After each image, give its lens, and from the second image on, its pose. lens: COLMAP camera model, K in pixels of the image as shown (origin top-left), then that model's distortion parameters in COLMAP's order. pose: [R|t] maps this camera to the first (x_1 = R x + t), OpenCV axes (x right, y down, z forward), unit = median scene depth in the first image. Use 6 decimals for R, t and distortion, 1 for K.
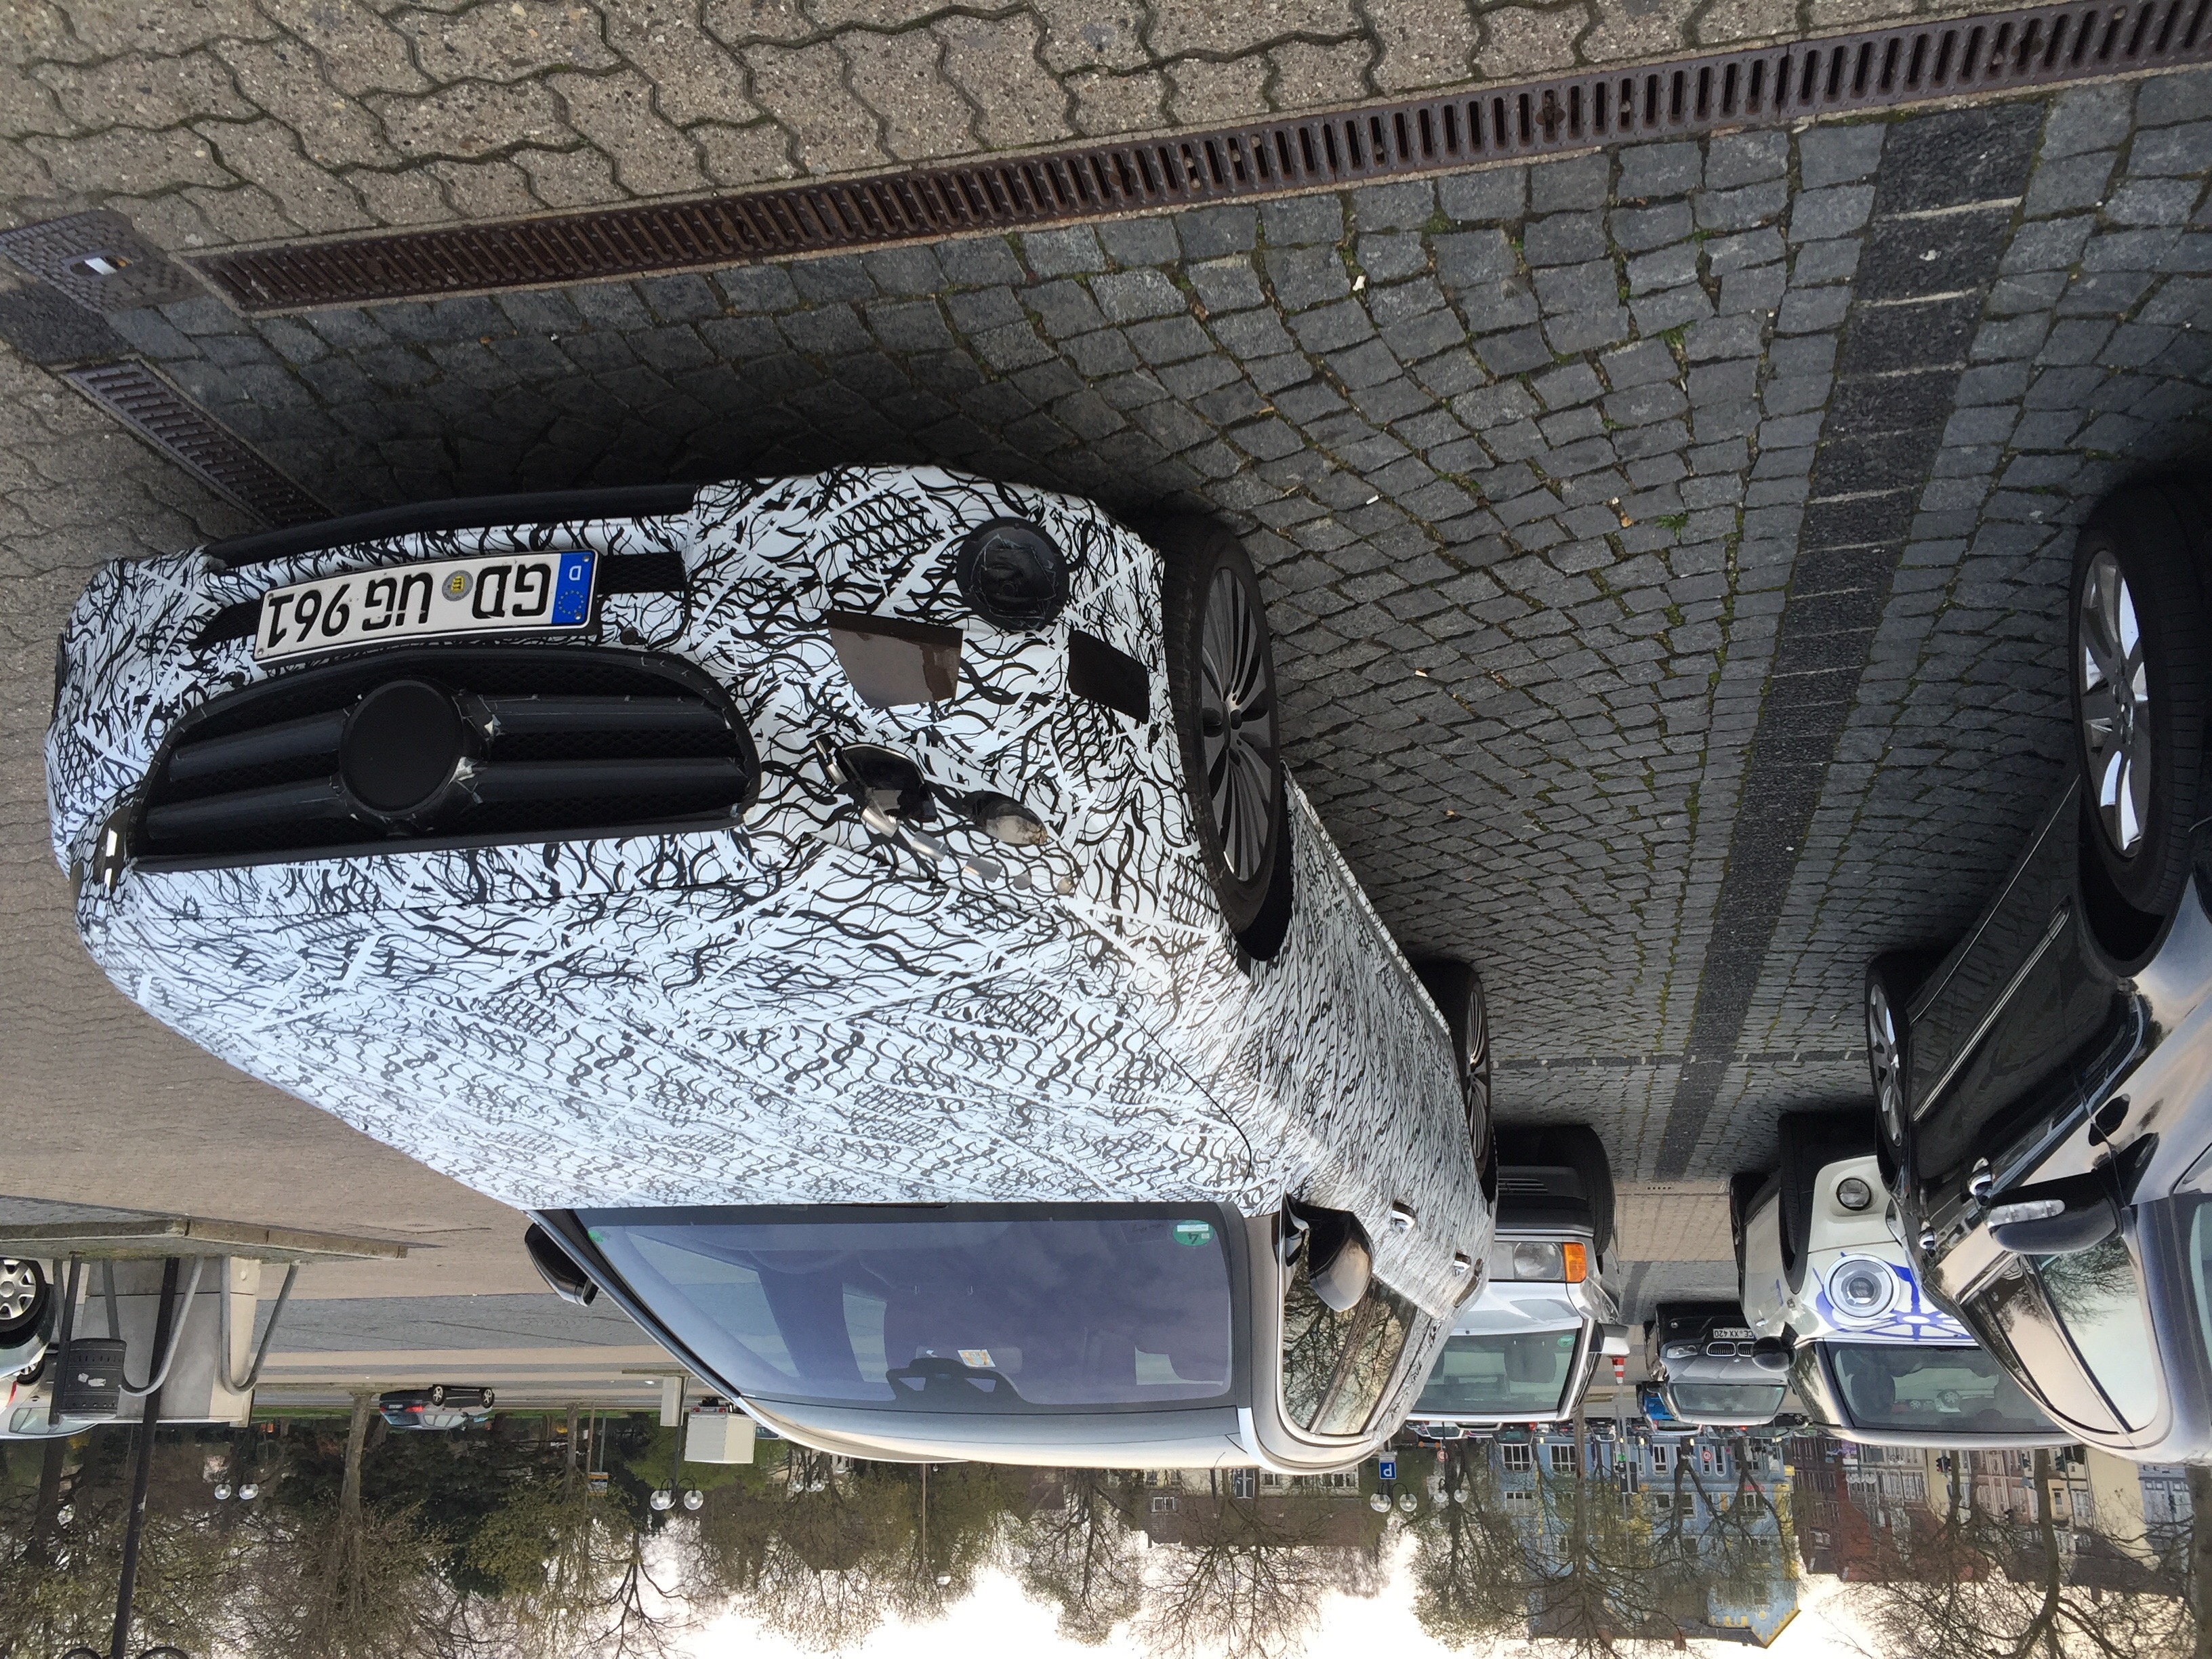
lens RADIAL K [[1861.0, 0, 1107.6], [0, 1861.0, 831.8], [0, 0, 1]] dist [0.058699, -0.031725]
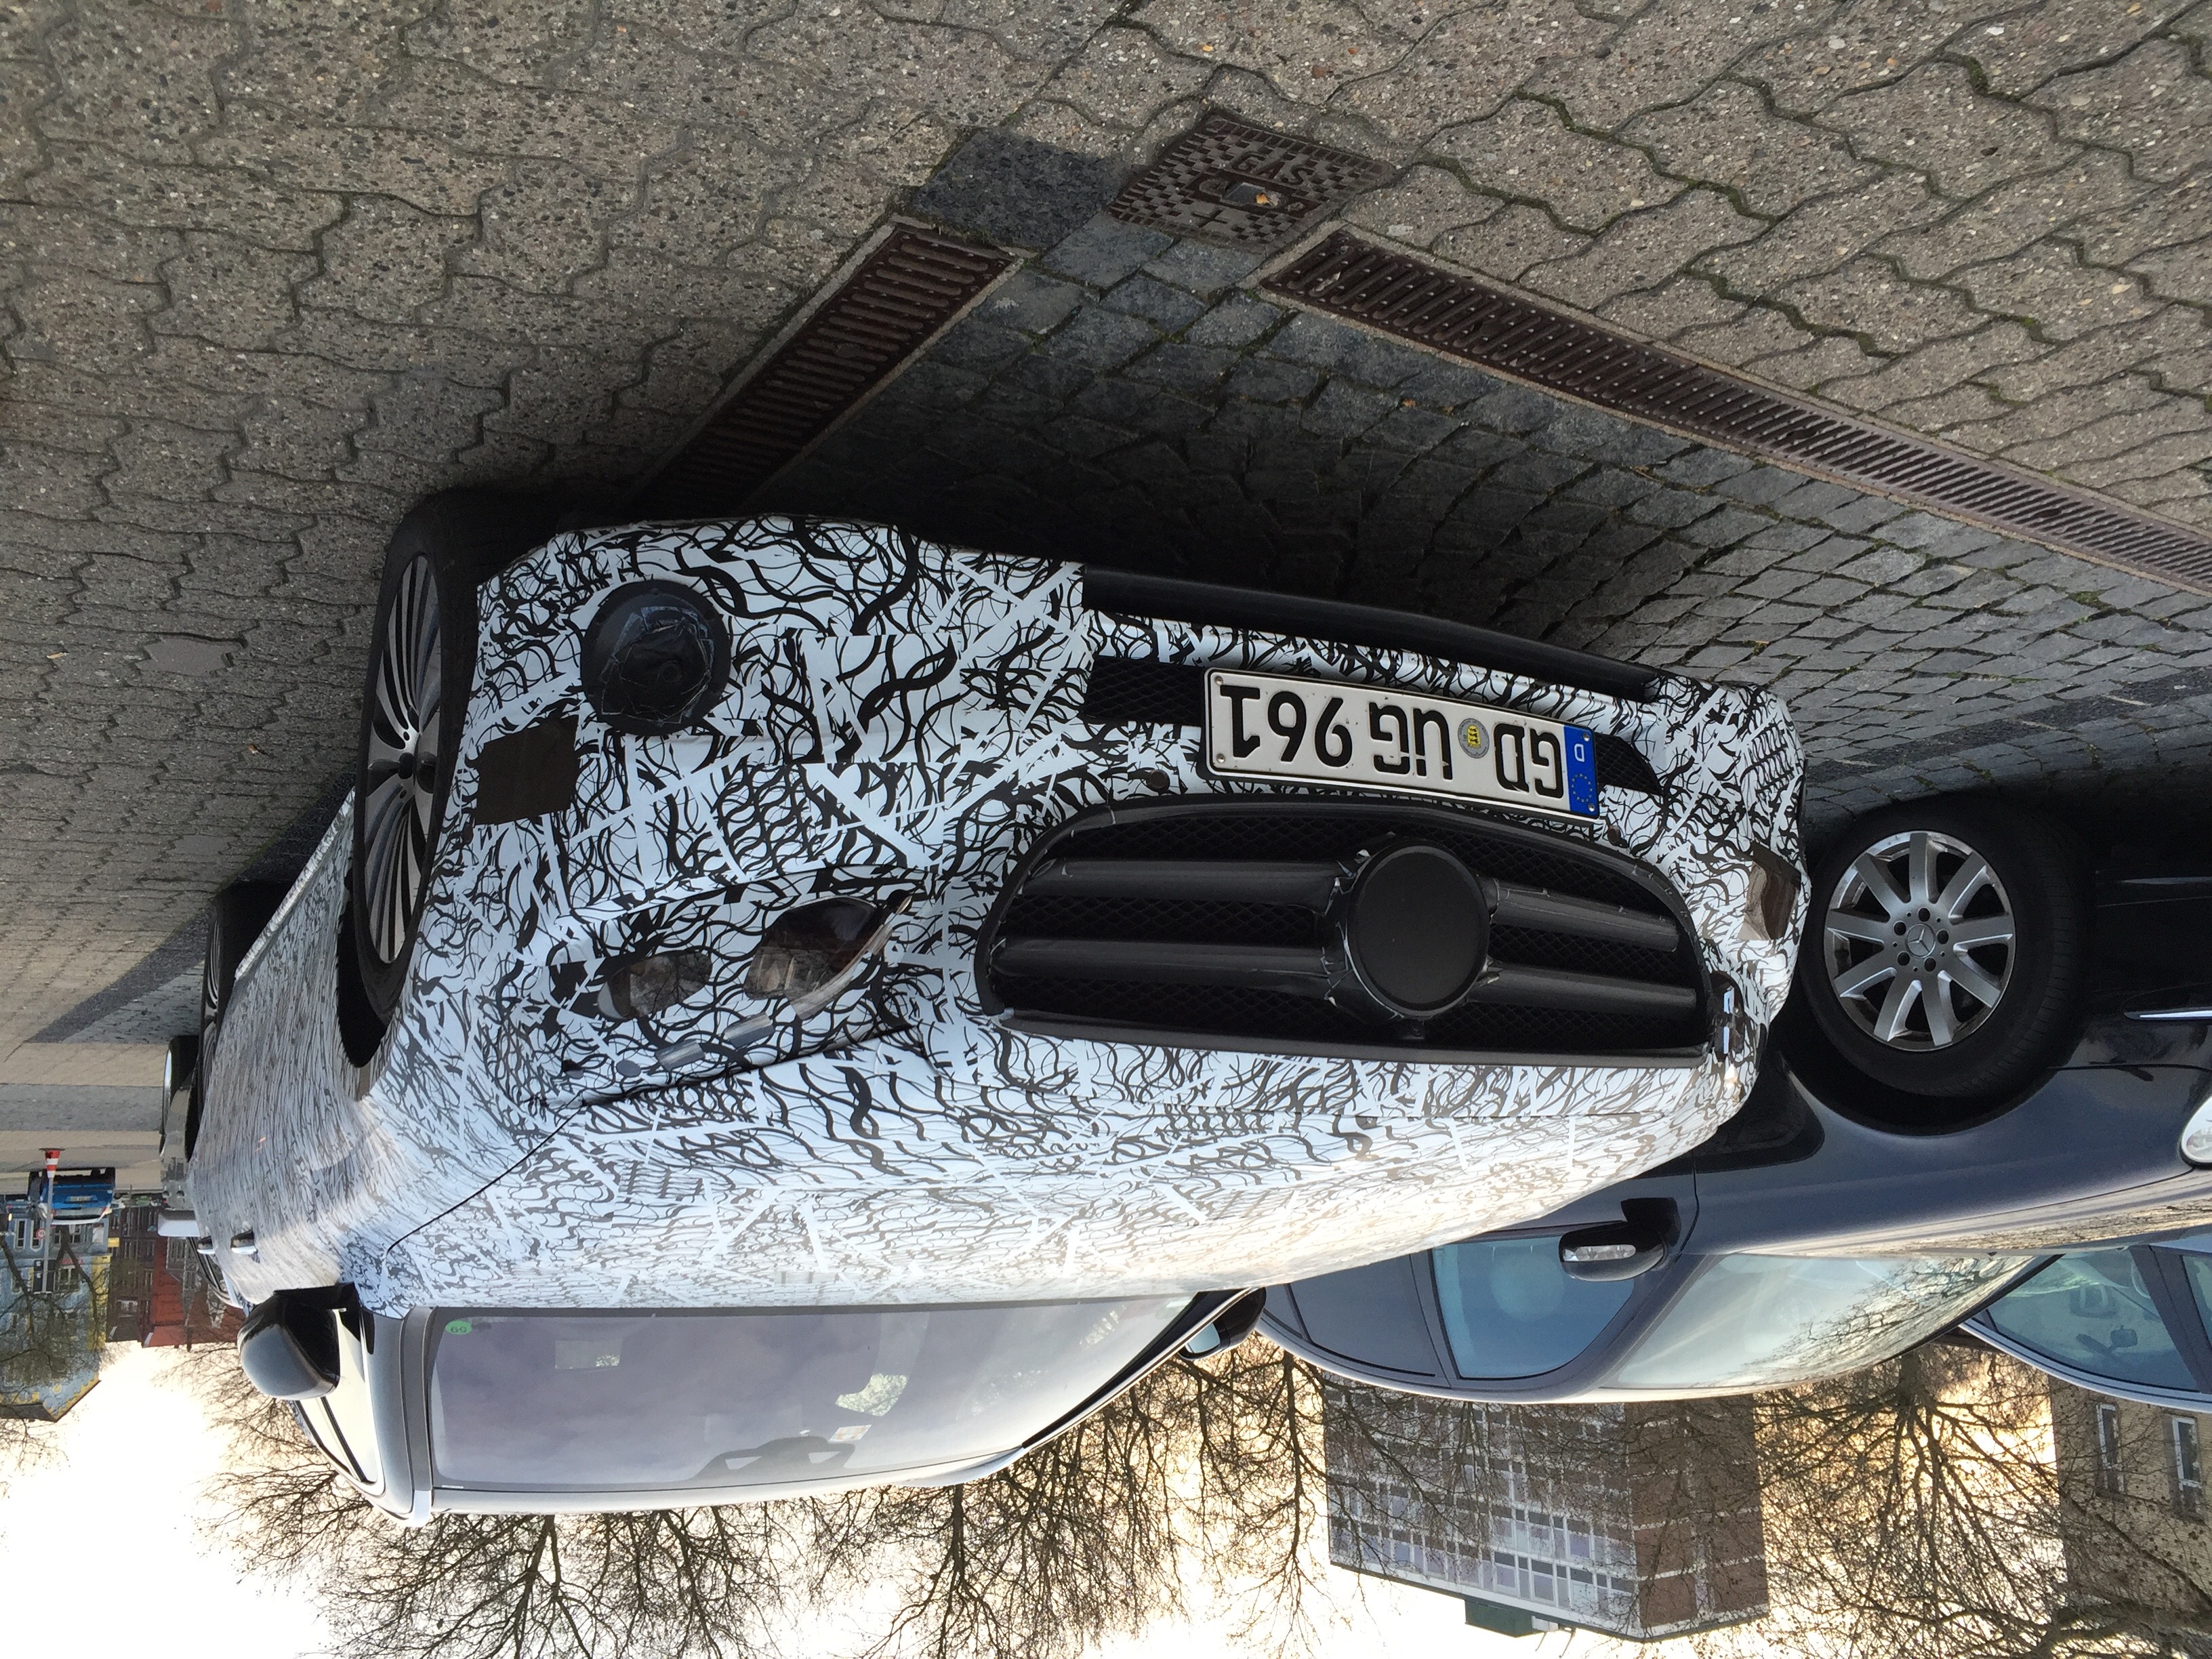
lens RADIAL K [[1861.0, 0, 1104.7], [0, 1861.0, 834.8], [0, 0, 1]] dist [0.058699, -0.031725]
pose [[0.702268, 0.119524, 0.701808, -1.028227], [-0.199067, 0.979451, 0.032389, -0.082971], [-0.683515, -0.162452, 0.711630, 0.513533]]
